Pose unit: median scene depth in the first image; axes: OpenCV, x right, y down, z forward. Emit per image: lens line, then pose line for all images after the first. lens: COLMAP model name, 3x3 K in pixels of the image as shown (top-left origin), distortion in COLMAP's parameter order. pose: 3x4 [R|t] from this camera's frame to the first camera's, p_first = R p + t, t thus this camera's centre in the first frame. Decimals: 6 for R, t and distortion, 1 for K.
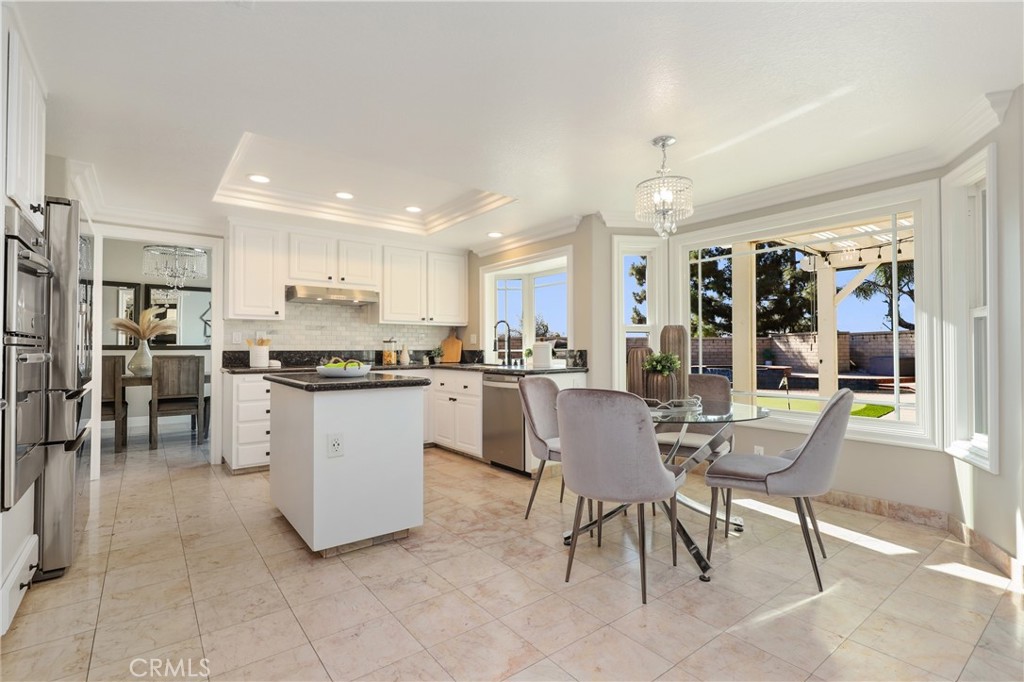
lens RADIAL K [[462.8, 0, 515.6], [0, 462.8, 337.6], [0, 0, 1]] dist [0.000063, -0.000070]
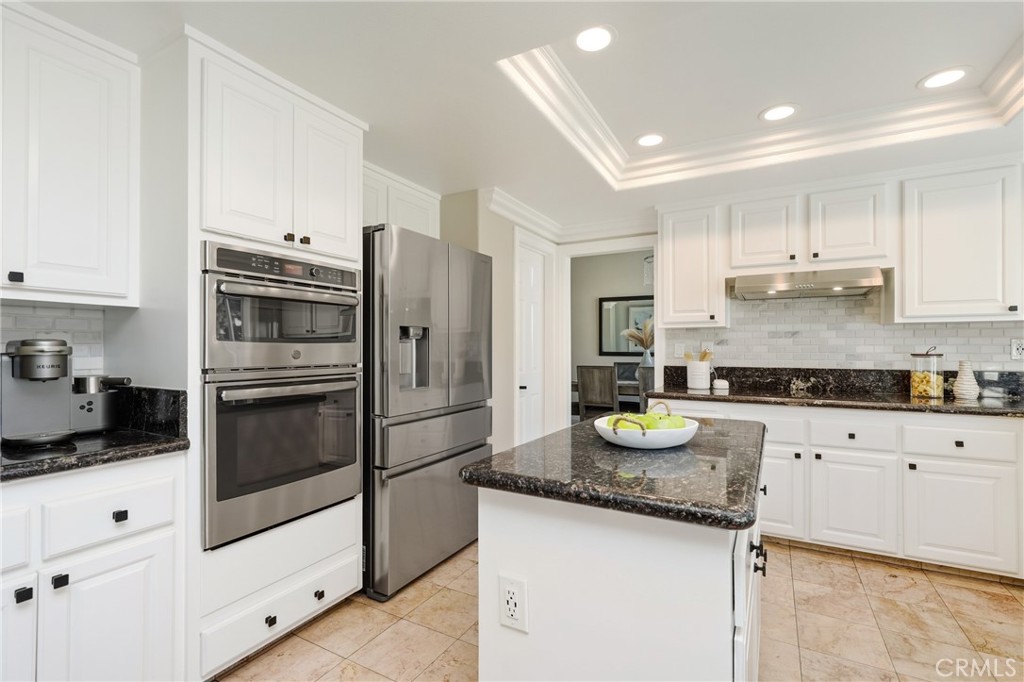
lens RADIAL K [[462.8, 0, 517.6], [0, 462.8, 346.7], [0, 0, 1]] dist [0.000063, -0.000070]
pose [[0.412116, 0.000040, -0.911132, 0.026296], [0.024122, 0.999649, 0.010954, -0.020297], [0.910812, -0.026493, 0.411970, 0.375115]]
